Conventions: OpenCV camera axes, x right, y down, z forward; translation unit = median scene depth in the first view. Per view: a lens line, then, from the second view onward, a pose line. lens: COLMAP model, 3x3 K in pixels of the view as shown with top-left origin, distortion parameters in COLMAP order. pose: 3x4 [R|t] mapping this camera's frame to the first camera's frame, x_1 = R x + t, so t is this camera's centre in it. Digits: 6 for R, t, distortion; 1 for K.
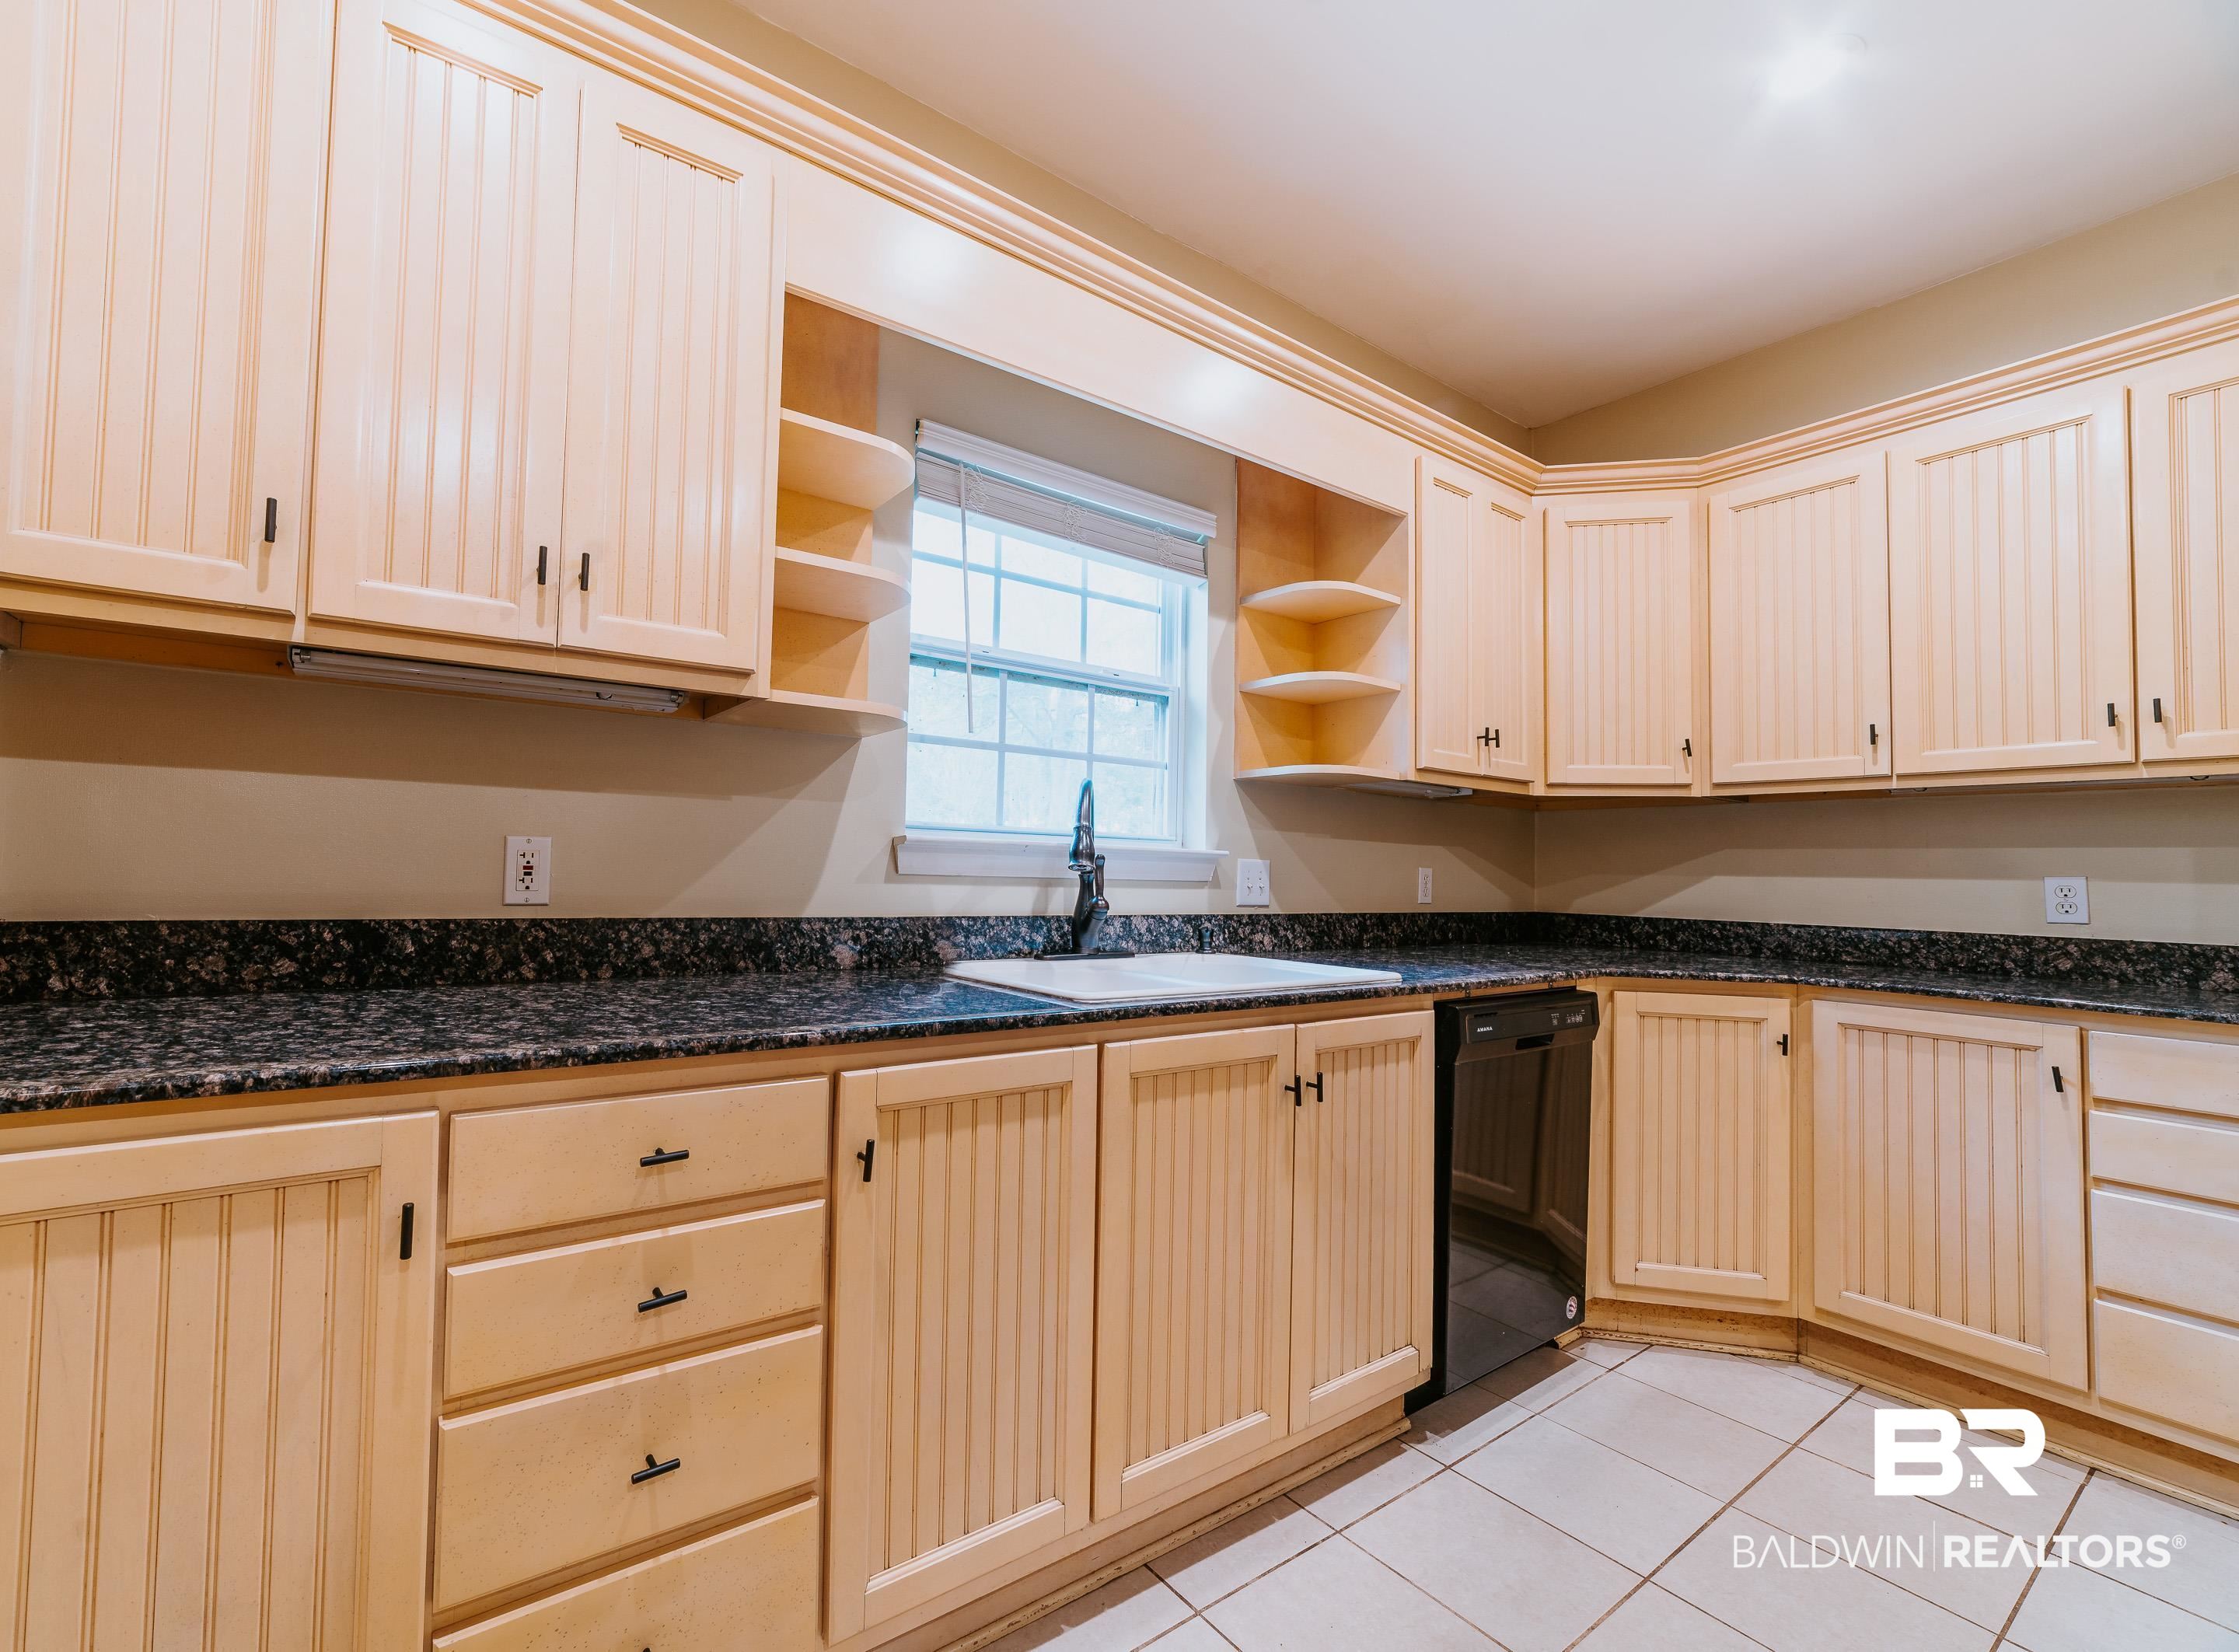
lens RADIAL K [[923.1, 0, 999.1], [0, 923.1, 826.6], [0, 0, 1]] dist [-0.016689, 0.000445]
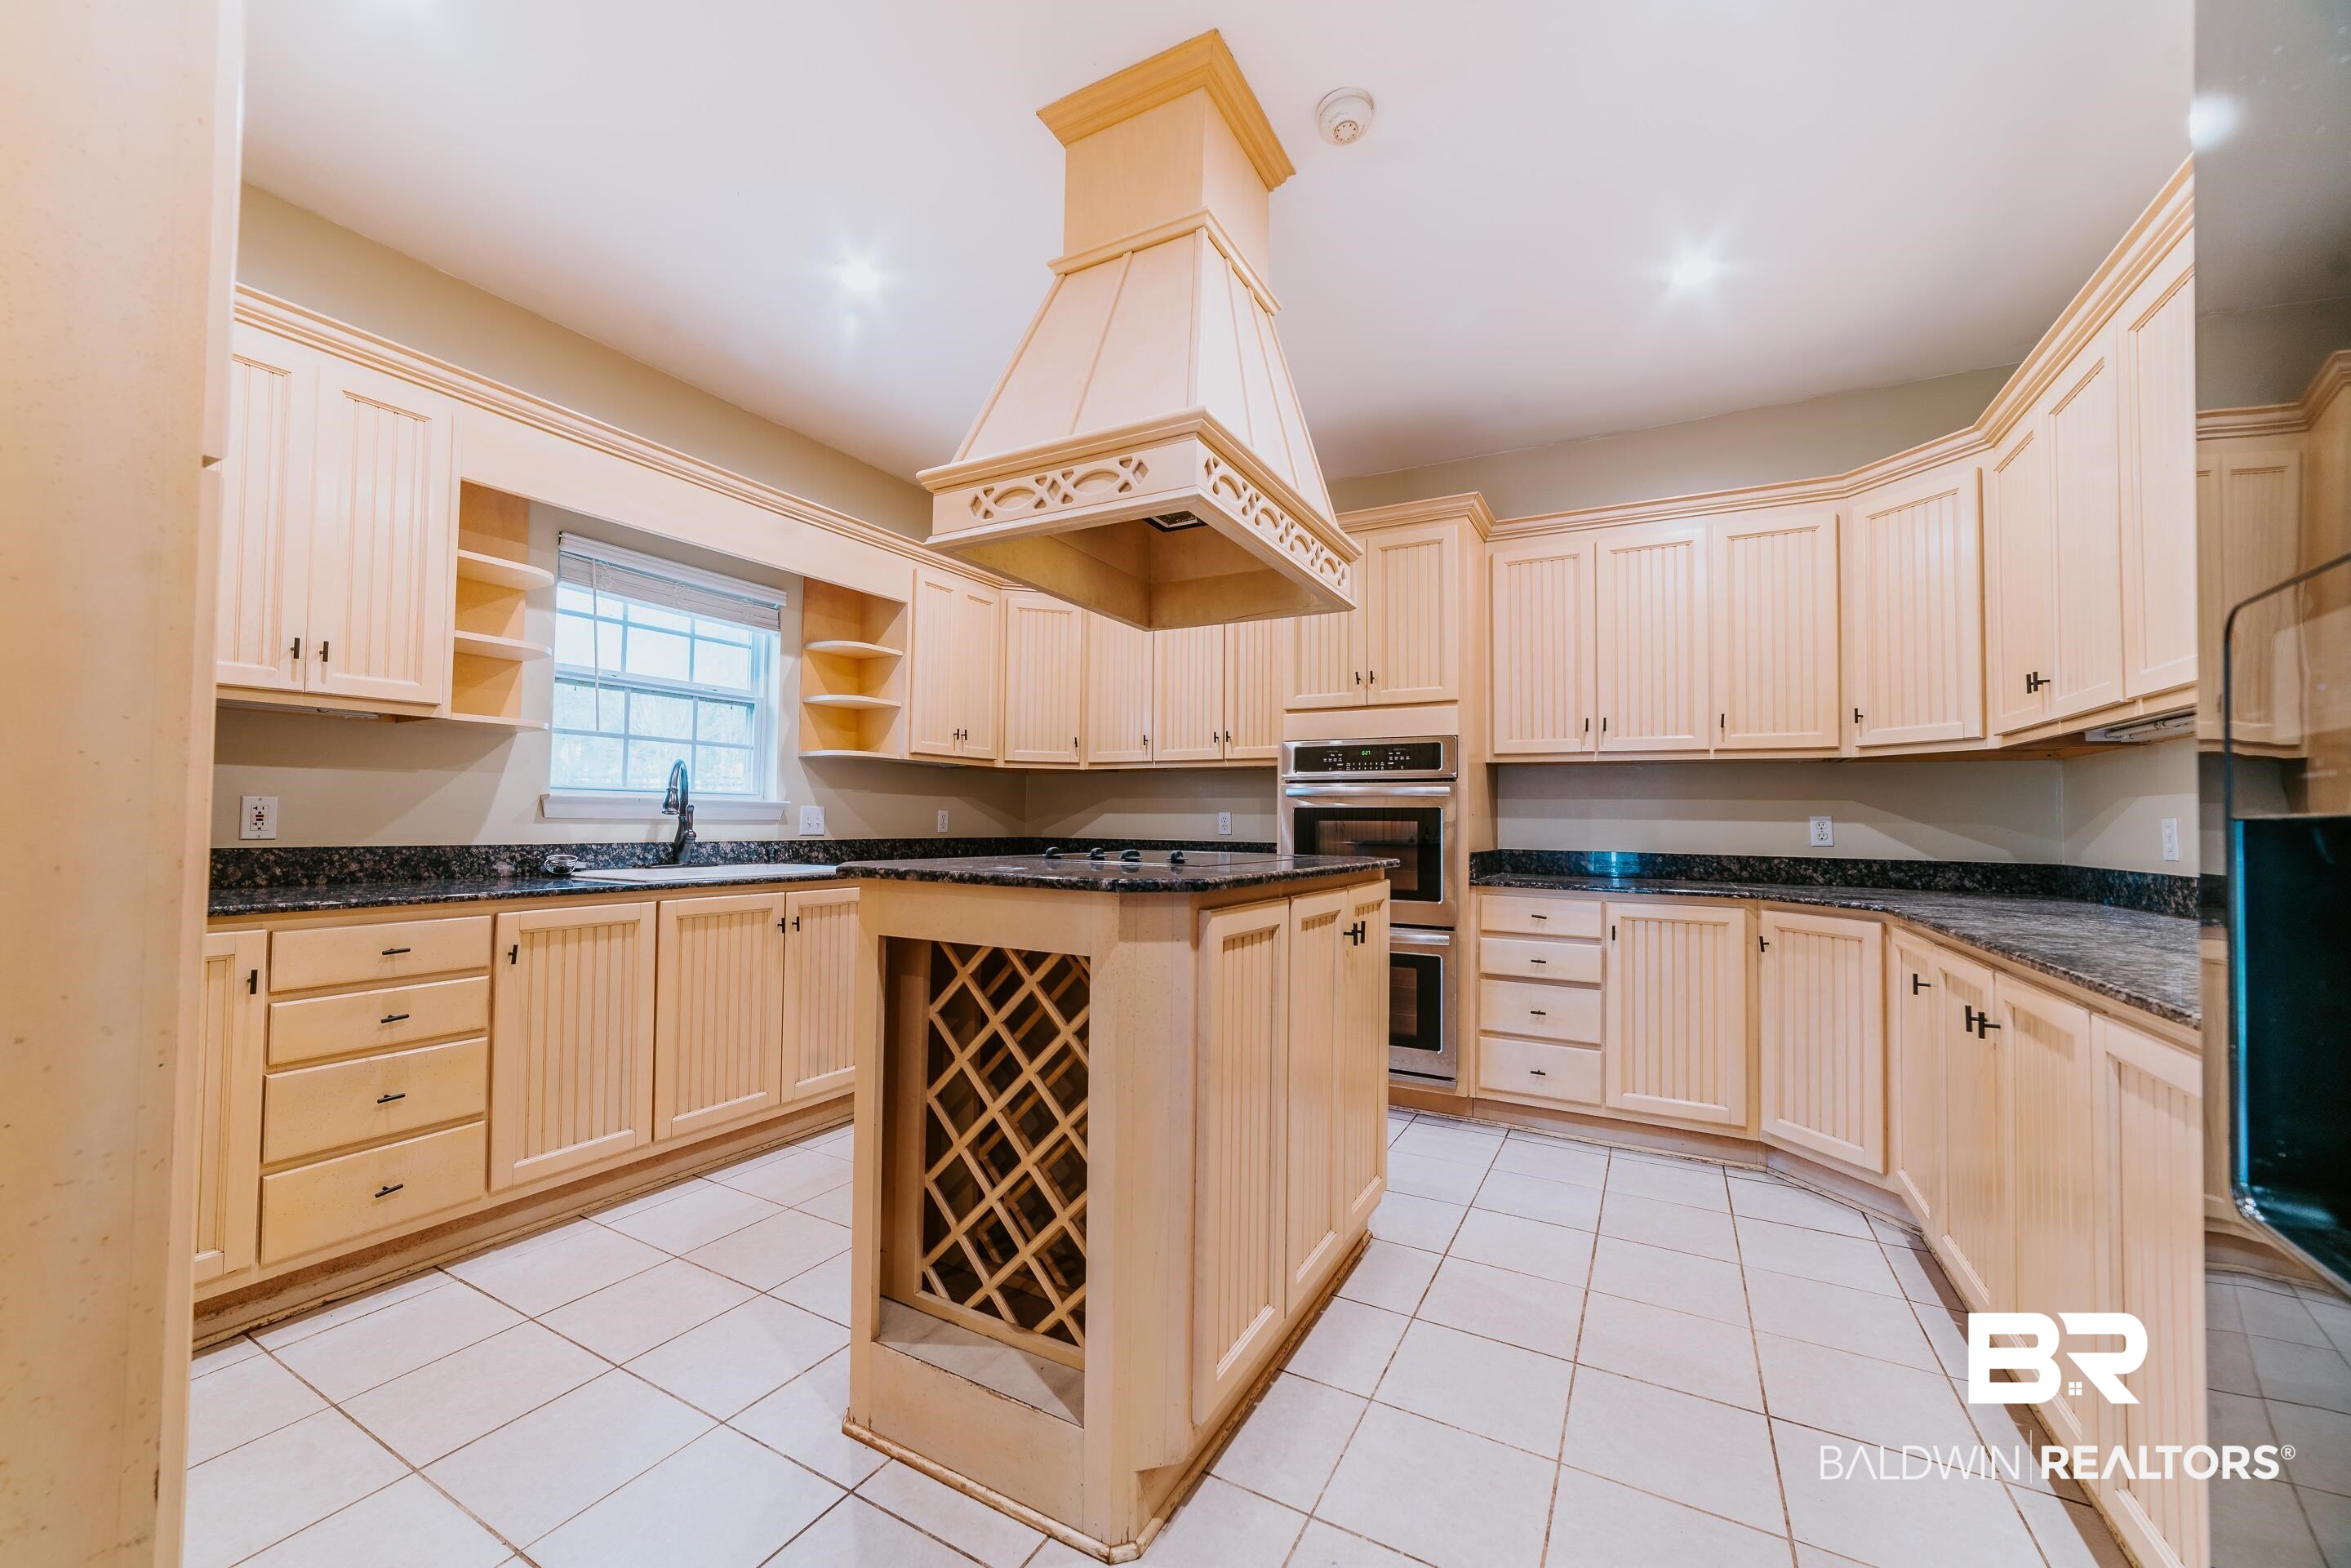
lens RADIAL K [[887.6, 0, 1160.8], [0, 887.6, 787.4], [0, 0, 1]] dist [-0.019719, 0.005972]
pose [[0.894512, 0.002099, 0.447039, 0.188482], [-0.009976, 0.999834, 0.015267, -0.040212], [-0.446933, -0.018117, 0.894384, -0.971677]]
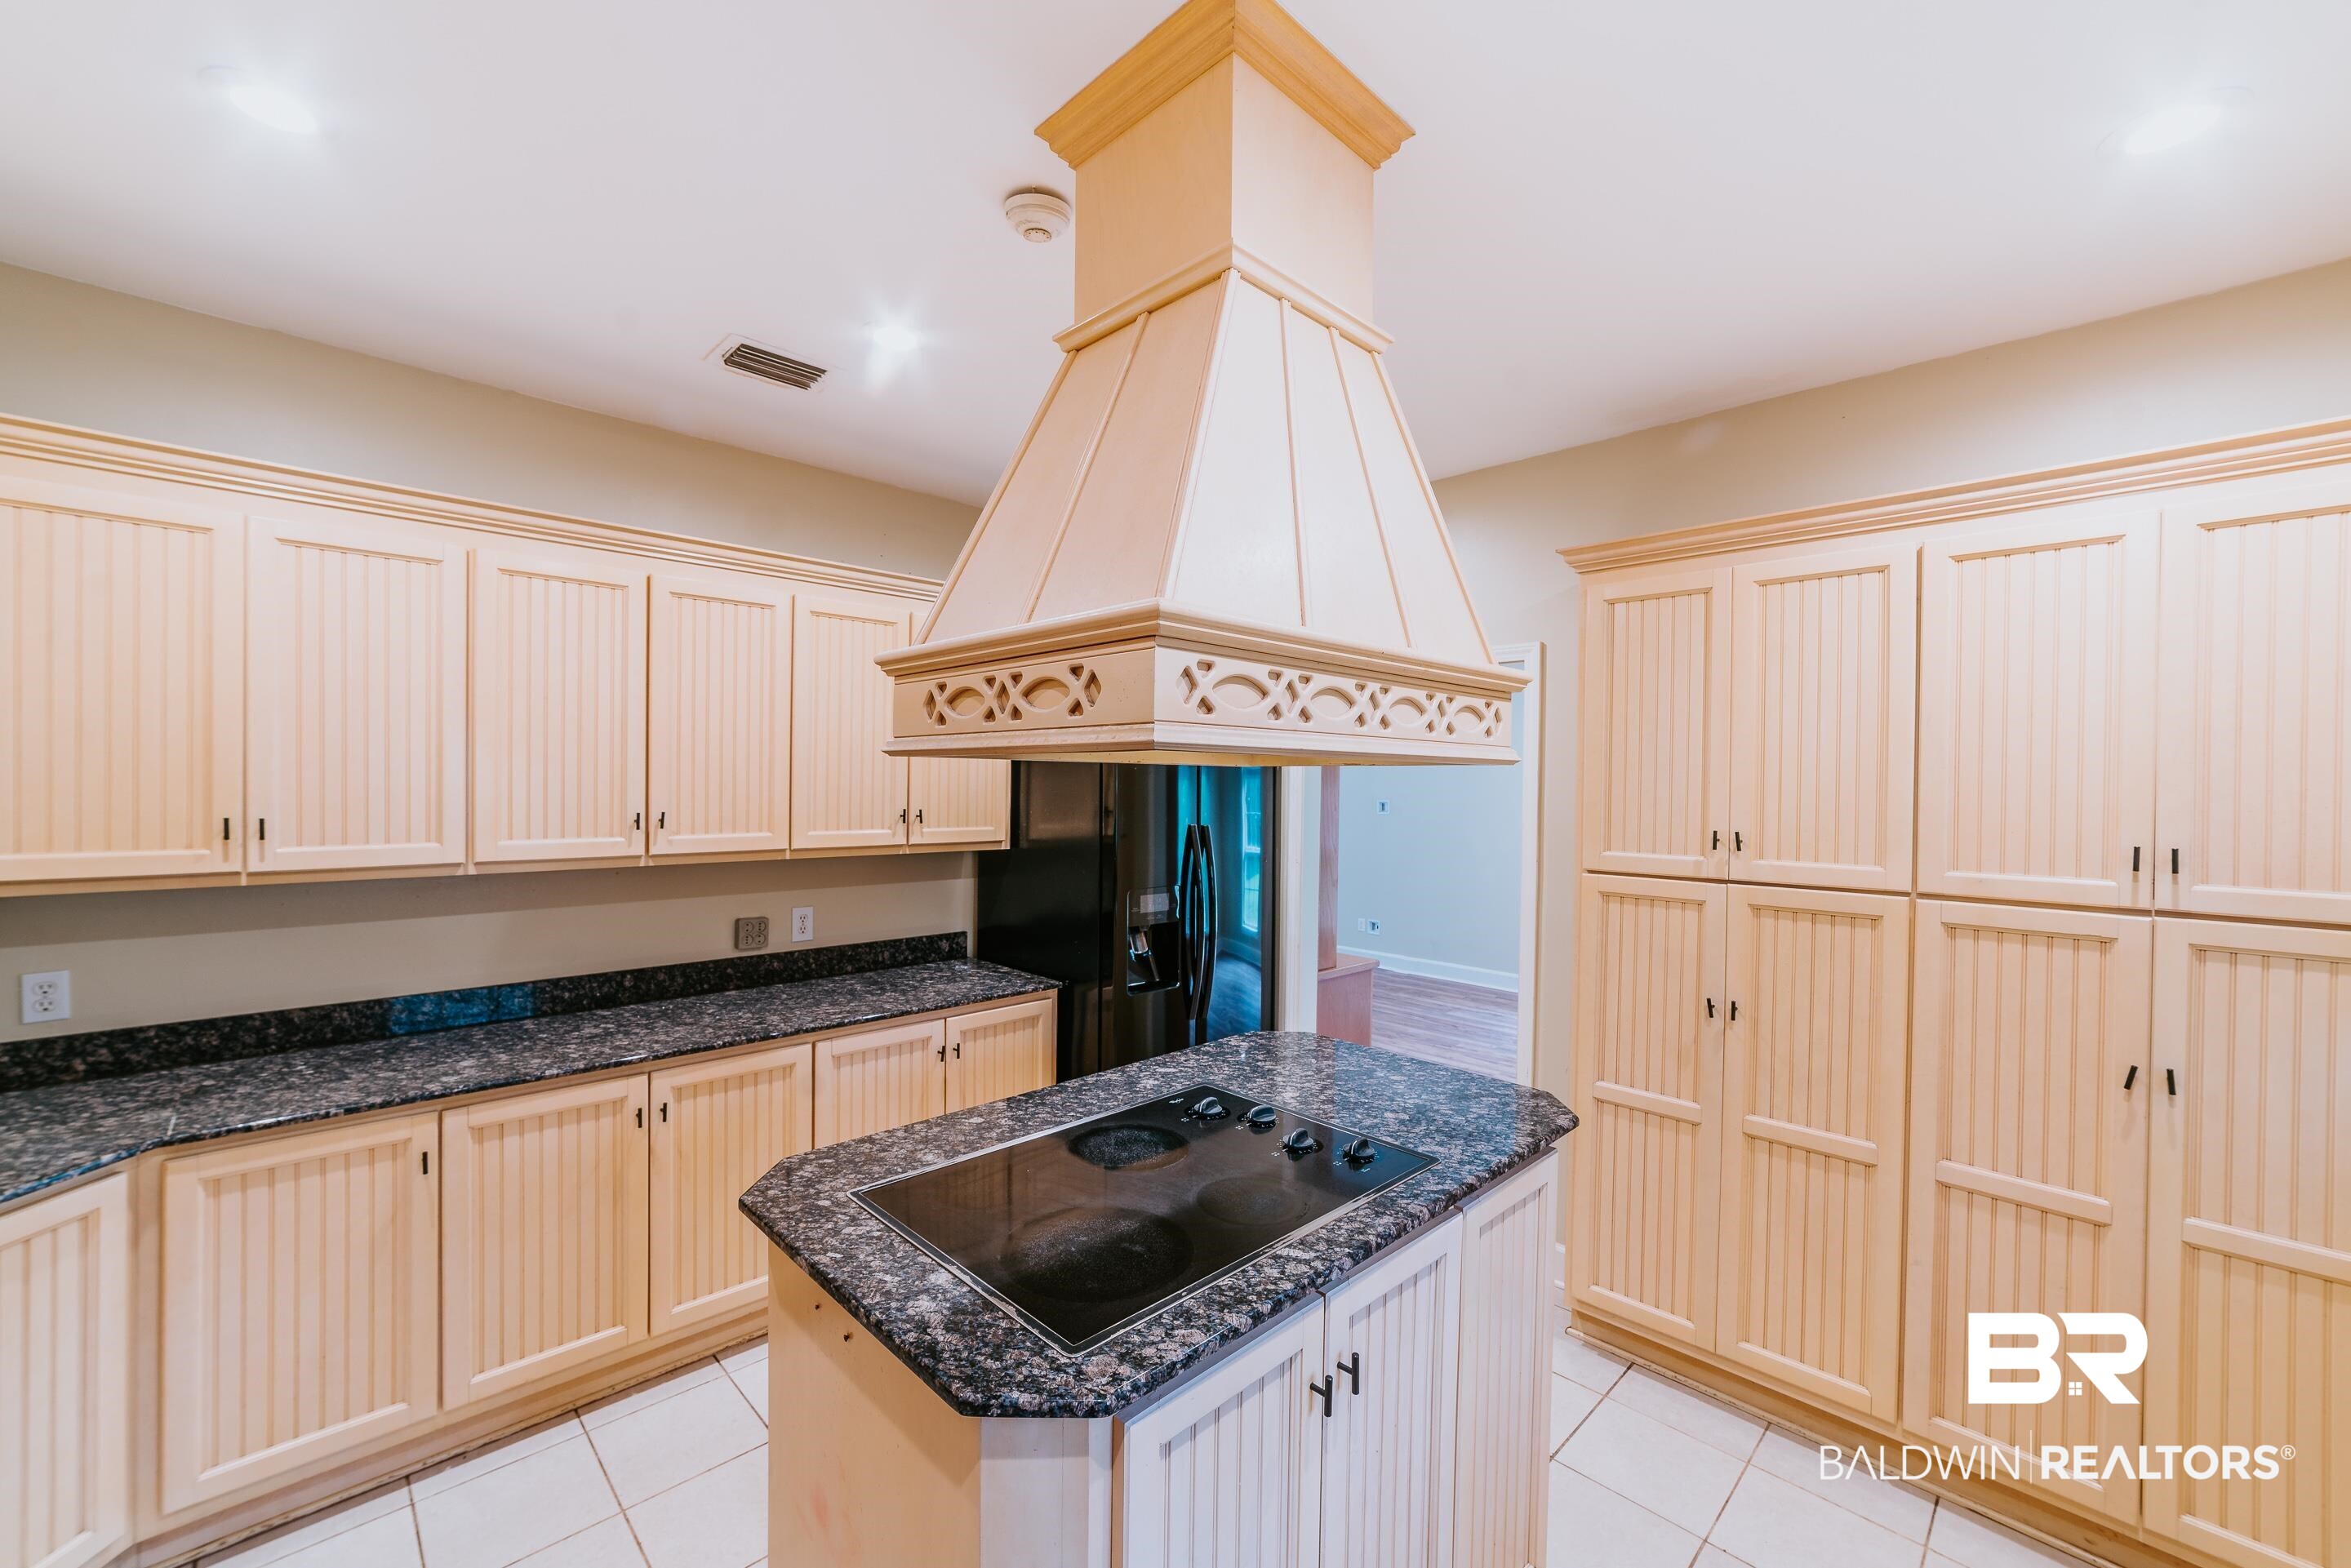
lens RADIAL K [[887.6, 0, 1165.3], [0, 887.6, 766.0], [0, 0, 1]] dist [-0.019719, 0.005972]
pose [[0.985371, -0.019811, 0.169266, 0.549472], [0.012135, 0.998856, 0.046263, -0.350283], [-0.169989, -0.043532, 0.984484, -0.728491]]
